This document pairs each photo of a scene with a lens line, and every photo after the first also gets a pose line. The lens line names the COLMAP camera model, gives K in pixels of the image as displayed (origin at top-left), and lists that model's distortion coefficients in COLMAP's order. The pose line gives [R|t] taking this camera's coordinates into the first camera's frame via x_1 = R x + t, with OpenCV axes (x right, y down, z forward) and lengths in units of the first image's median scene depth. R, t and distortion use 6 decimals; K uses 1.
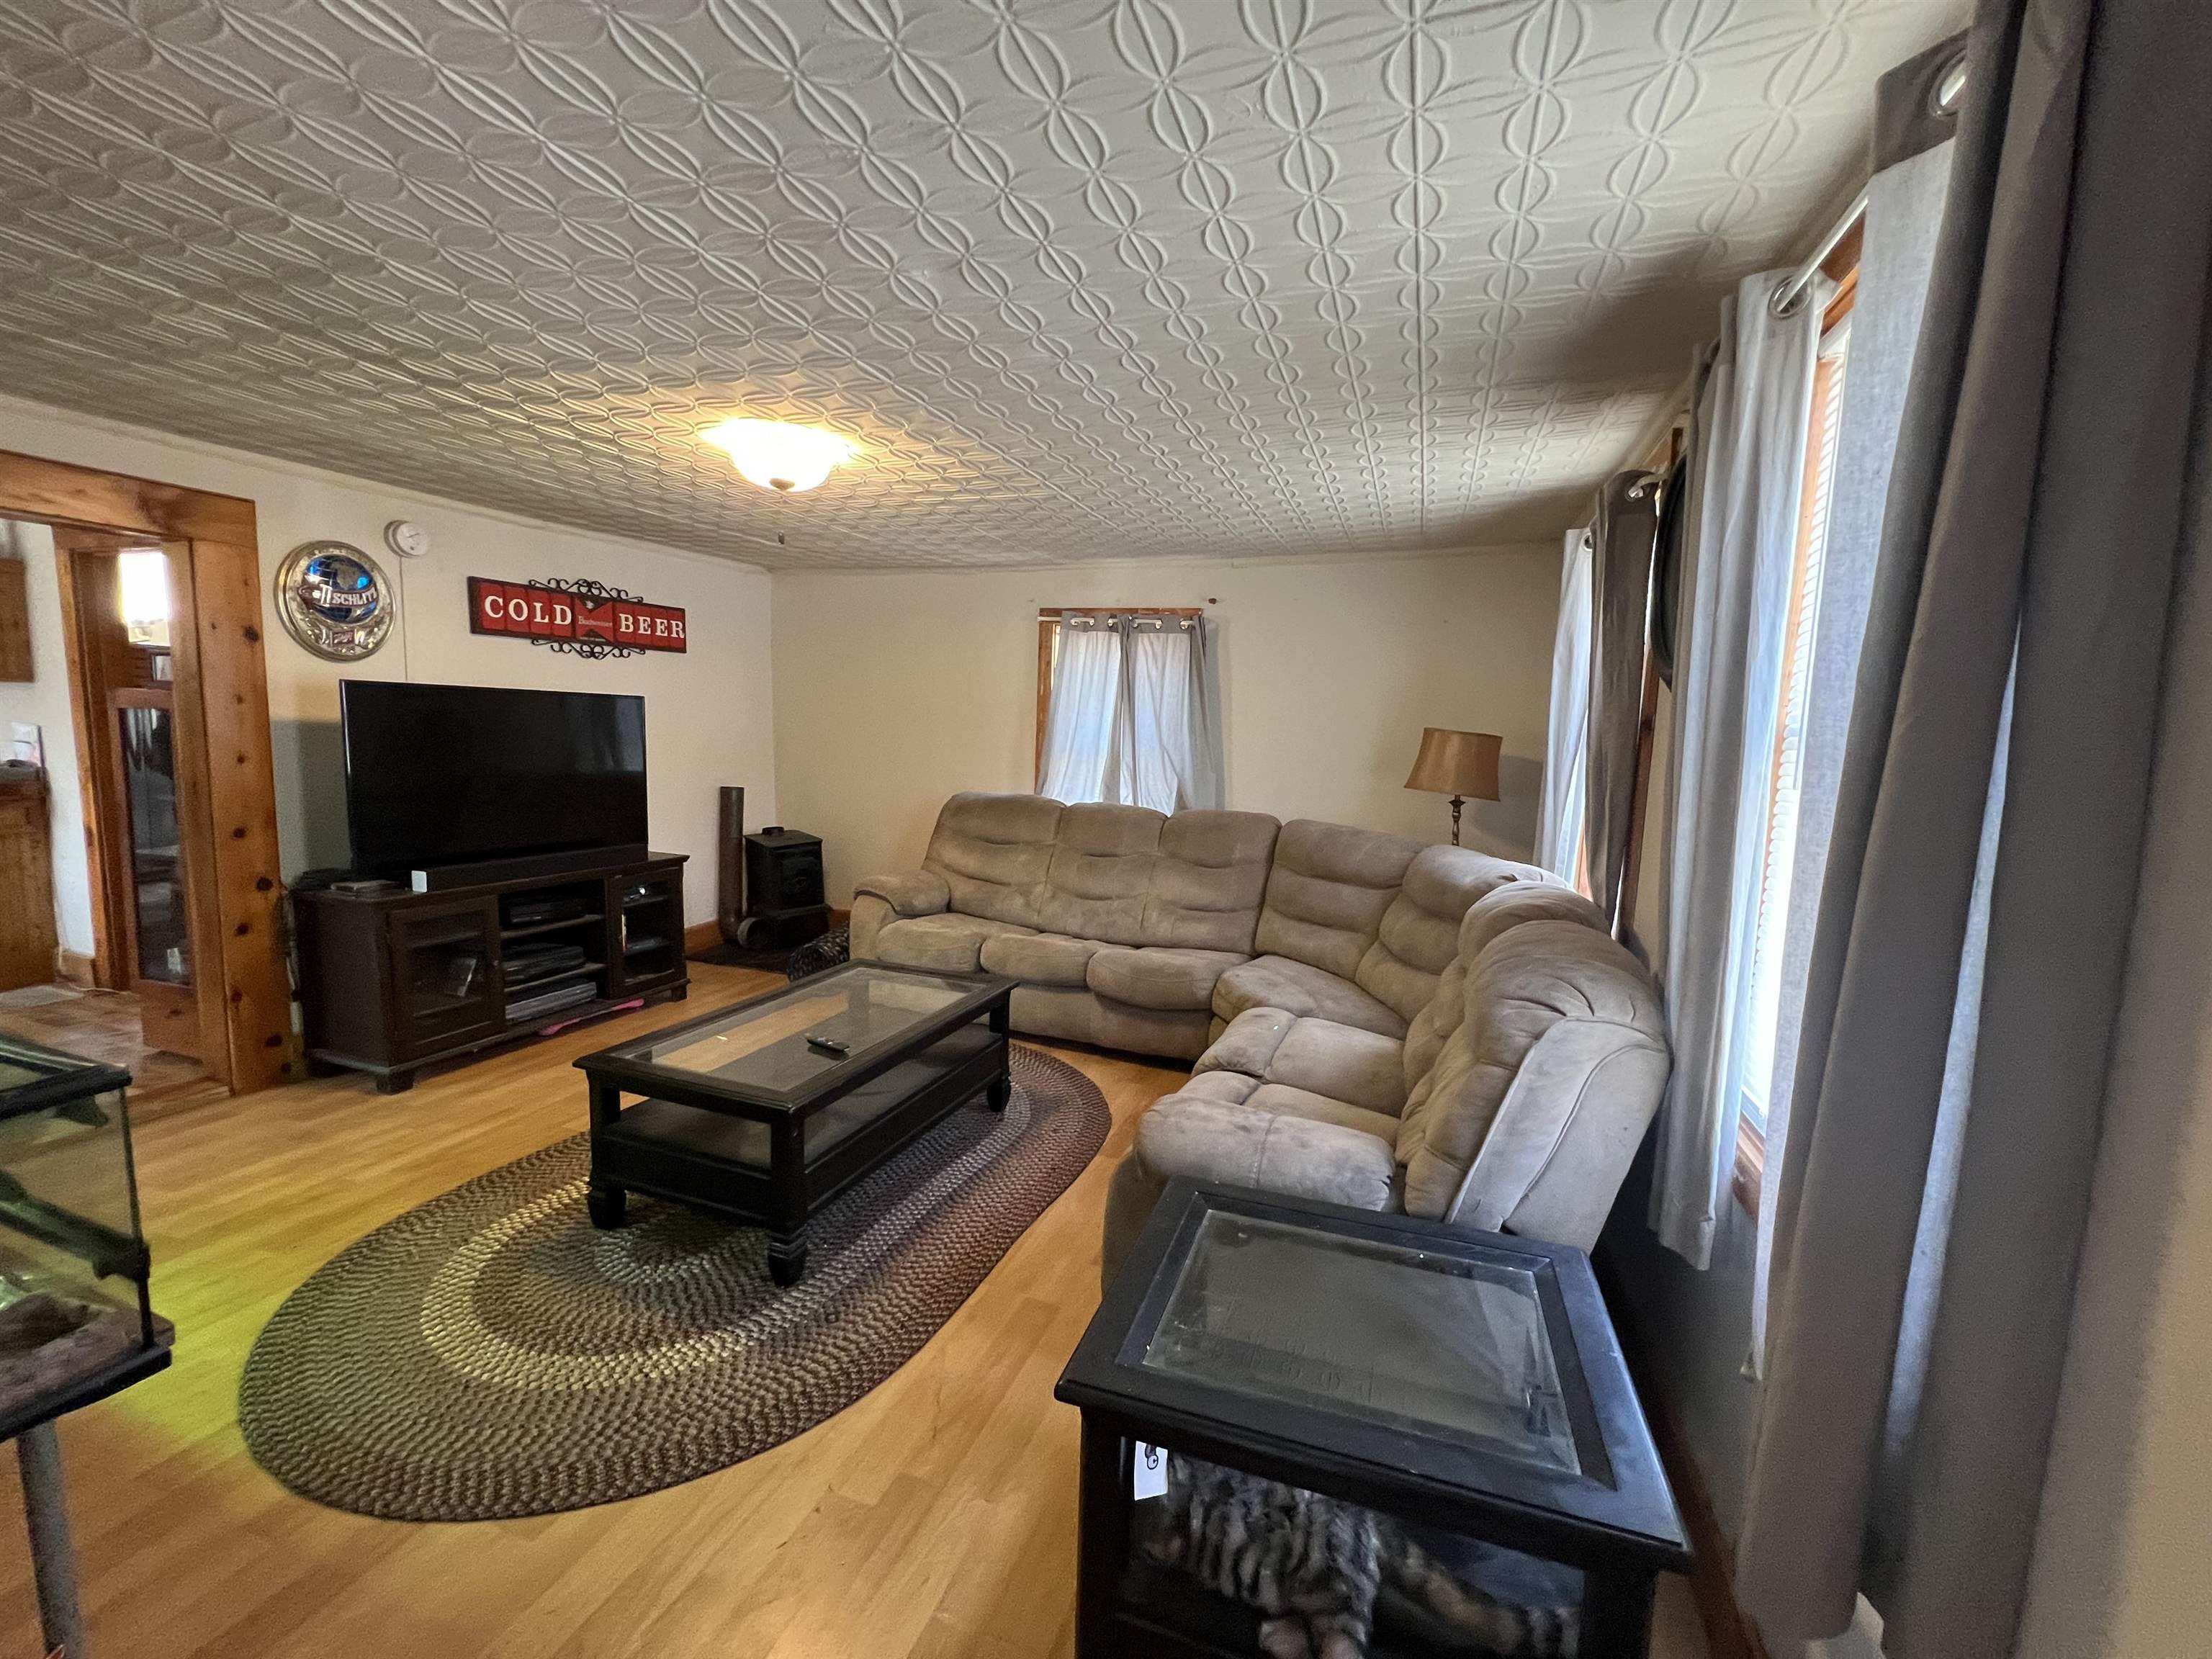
lens RADIAL K [[886.2, 0, 1104.3], [0, 886.2, 826.8], [0, 0, 1]] dist [-0.007771, 0.002571]
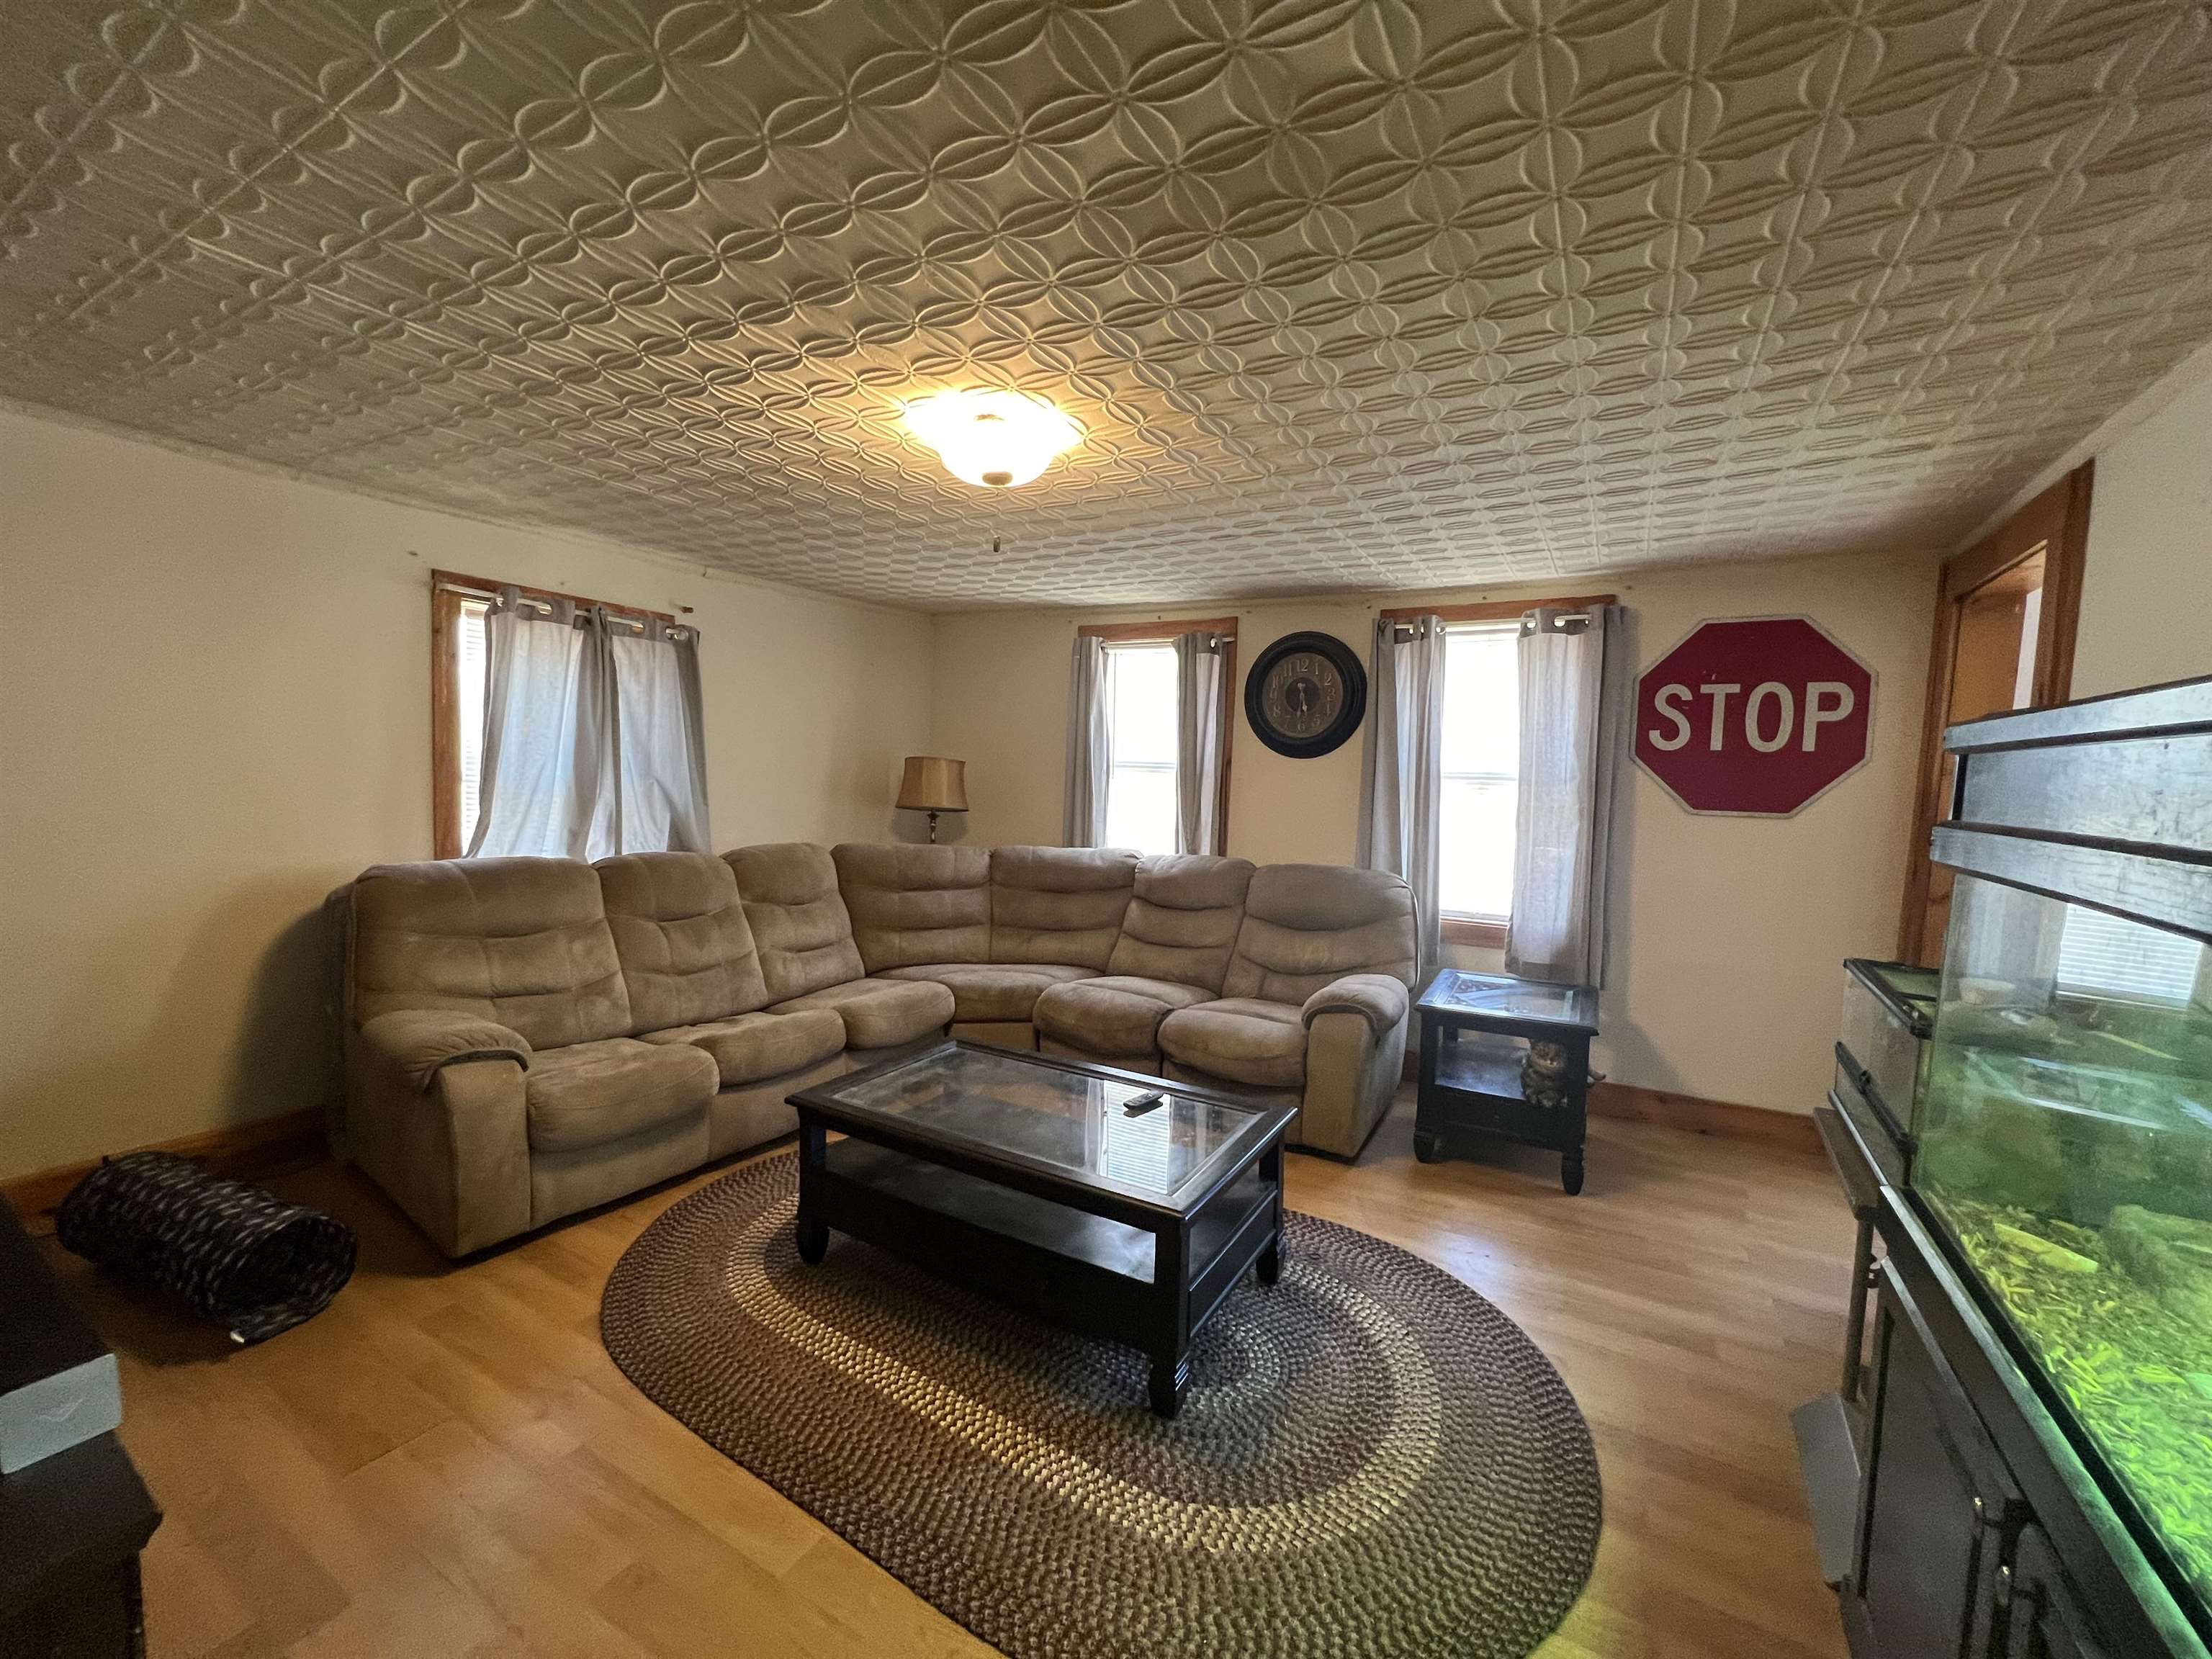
lens RADIAL K [[886.2, 0, 1104.3], [0, 886.2, 826.8], [0, 0, 1]] dist [-0.007771, 0.002571]
pose [[0.184778, -0.093533, 0.978319, -0.992860], [0.091784, 0.992752, 0.077578, -0.106276], [-0.978485, 0.075459, 0.192023, 0.657310]]
